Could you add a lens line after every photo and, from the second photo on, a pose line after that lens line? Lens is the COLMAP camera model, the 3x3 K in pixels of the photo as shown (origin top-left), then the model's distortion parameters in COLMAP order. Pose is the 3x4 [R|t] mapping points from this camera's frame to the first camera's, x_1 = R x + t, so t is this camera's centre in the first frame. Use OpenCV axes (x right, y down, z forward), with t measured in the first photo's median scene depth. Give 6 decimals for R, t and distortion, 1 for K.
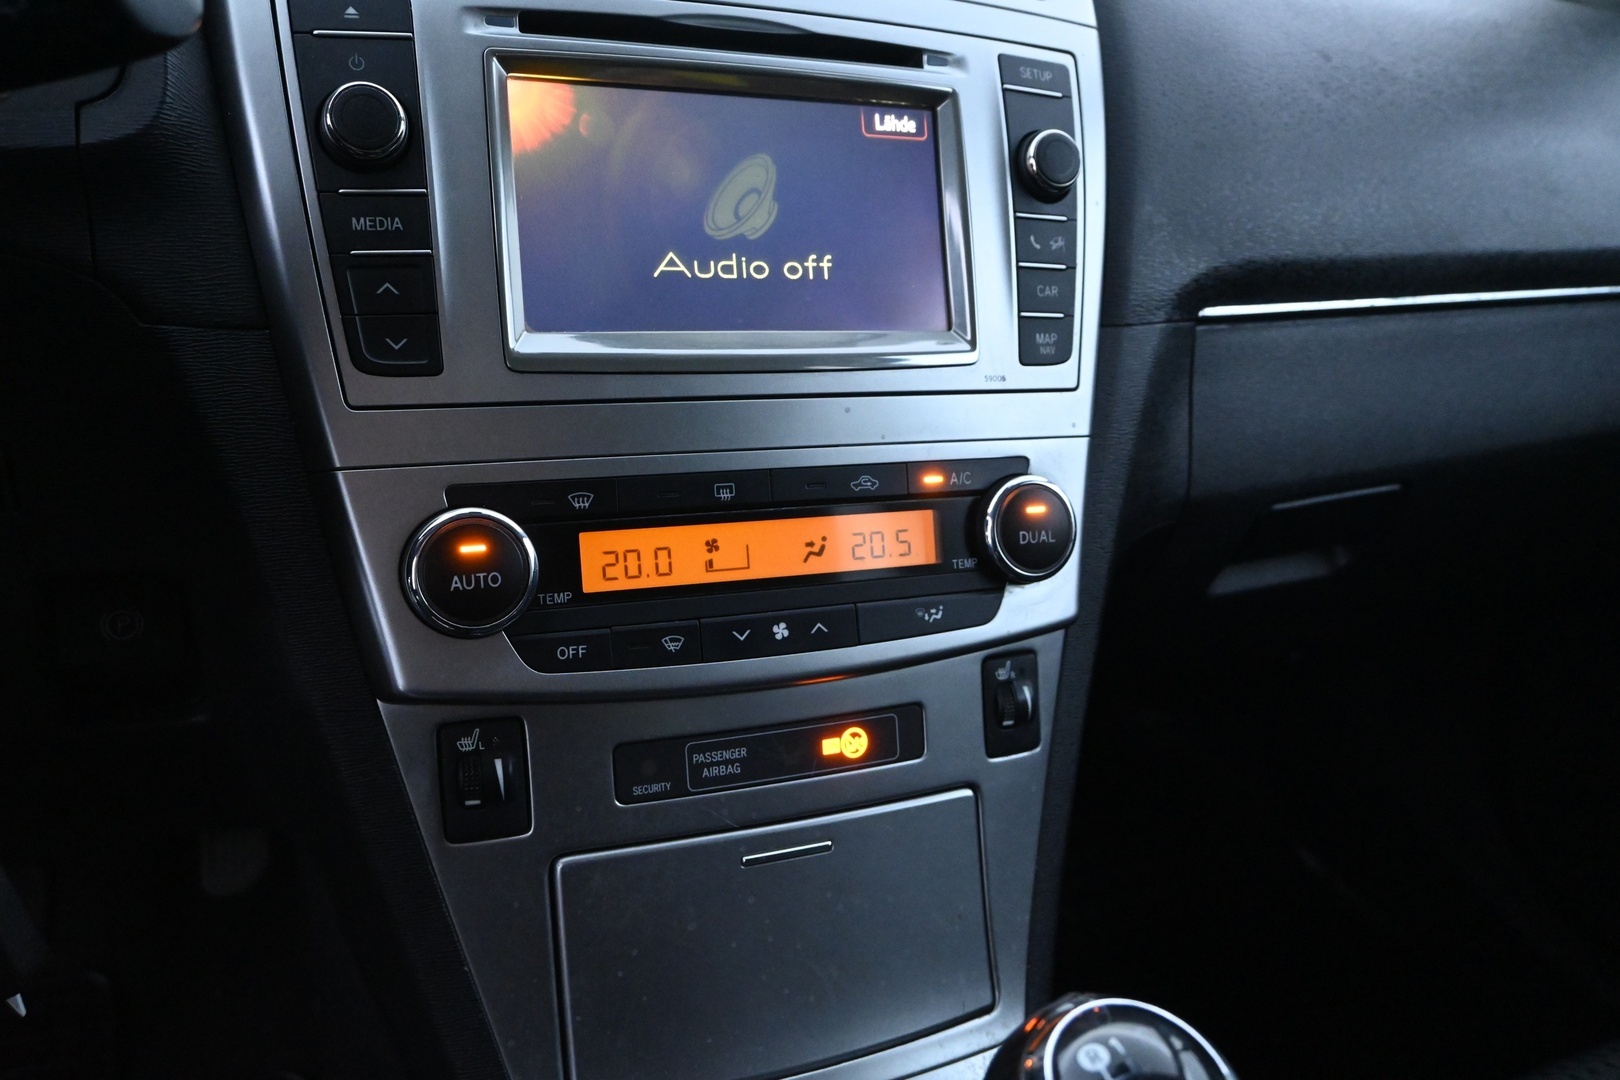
lens RADIAL K [[1245.4, 0, 810.0], [0, 1245.4, 540.0], [0, 0, 1]] dist [-0.020913, 0.005533]
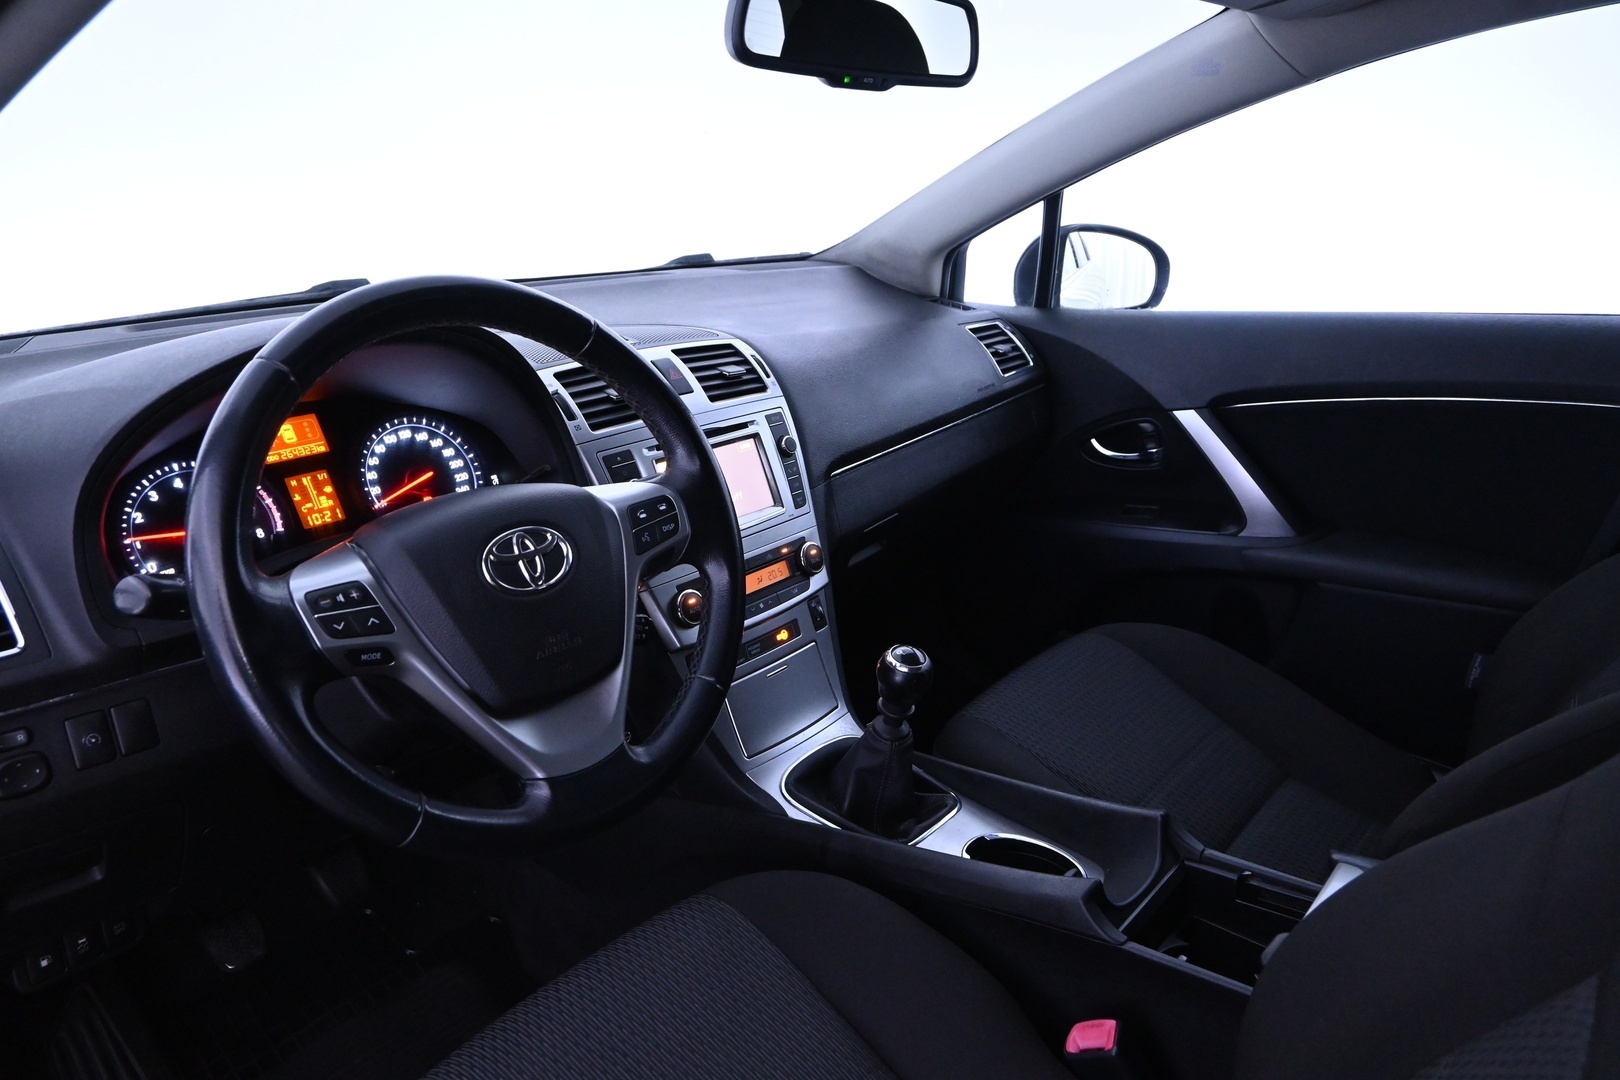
lens RADIAL K [[1122.6, 0, 810.0], [0, 1122.6, 540.0], [0, 0, 1]] dist [0.000406, 0.000732]
pose [[0.886913, -0.237016, 0.396495, -0.995605], [0.248504, 0.968358, 0.022989, -0.125962], [-0.389397, 0.078141, 0.917749, -1.716336]]
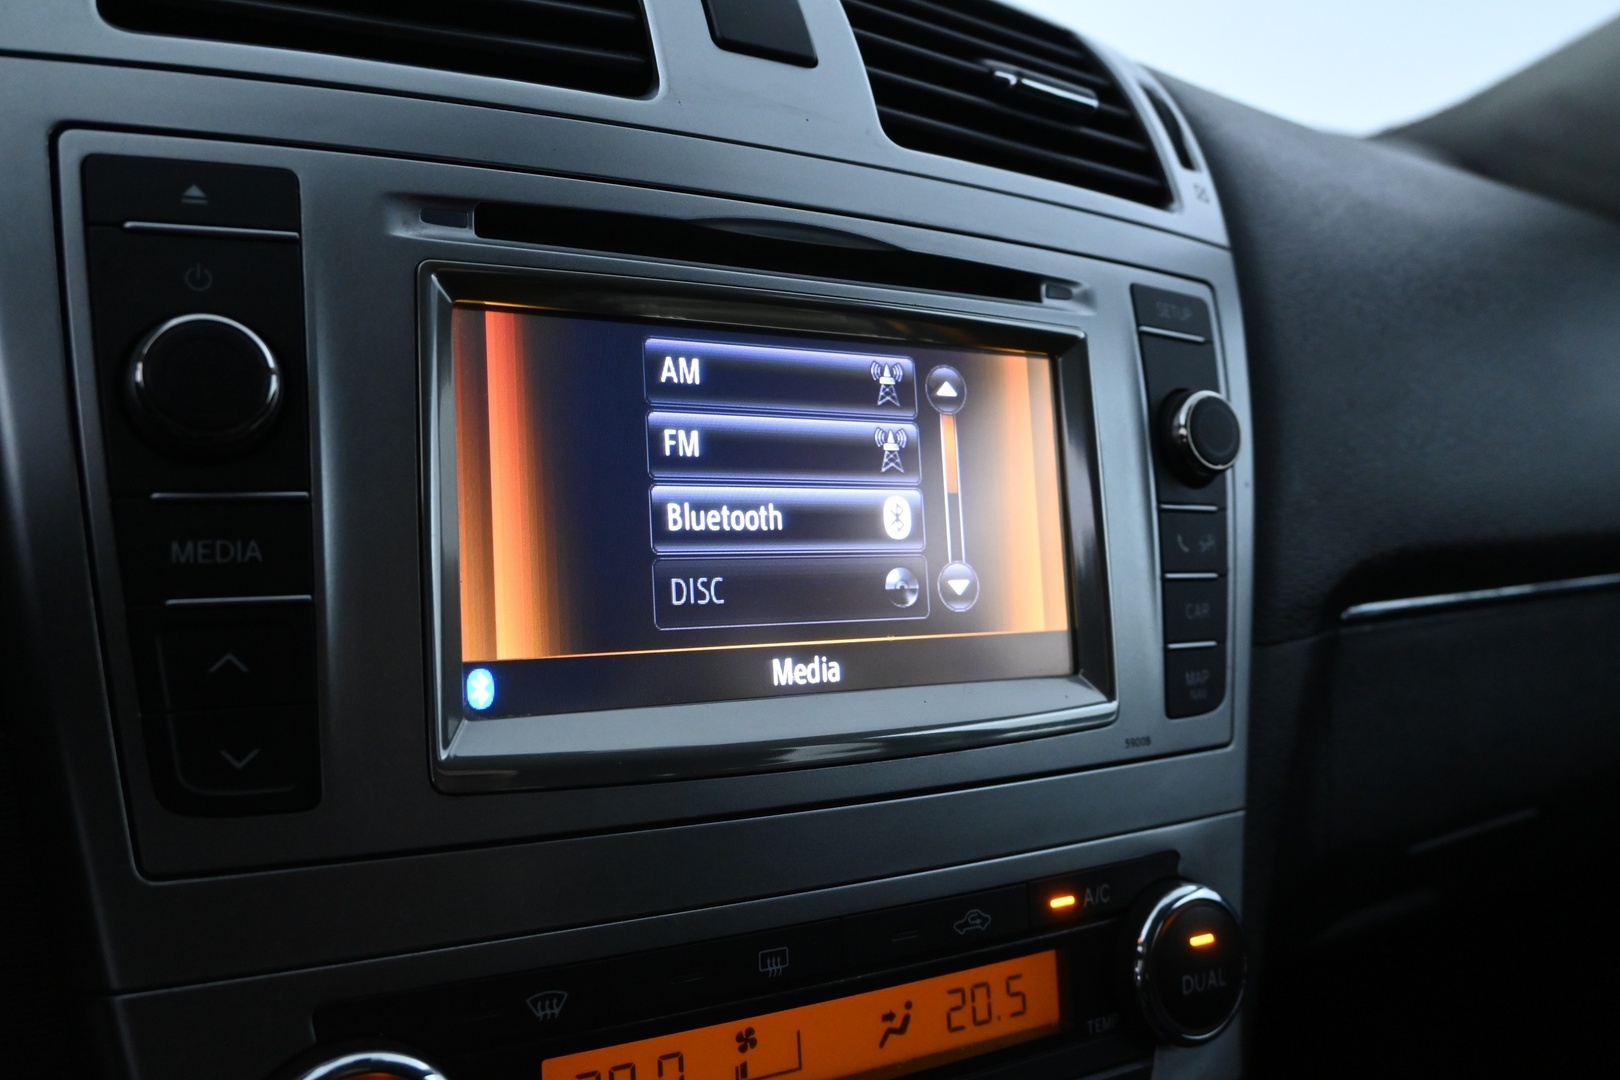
lens RADIAL K [[1245.4, 0, 810.0], [0, 1245.4, 540.0], [0, 0, 1]] dist [-0.020913, 0.005533]
pose [[0.993676, 0.027143, 0.108959, -0.114058], [-0.015126, 0.993857, -0.109637, -0.166385], [-0.111265, 0.107296, 0.987982, 0.330406]]
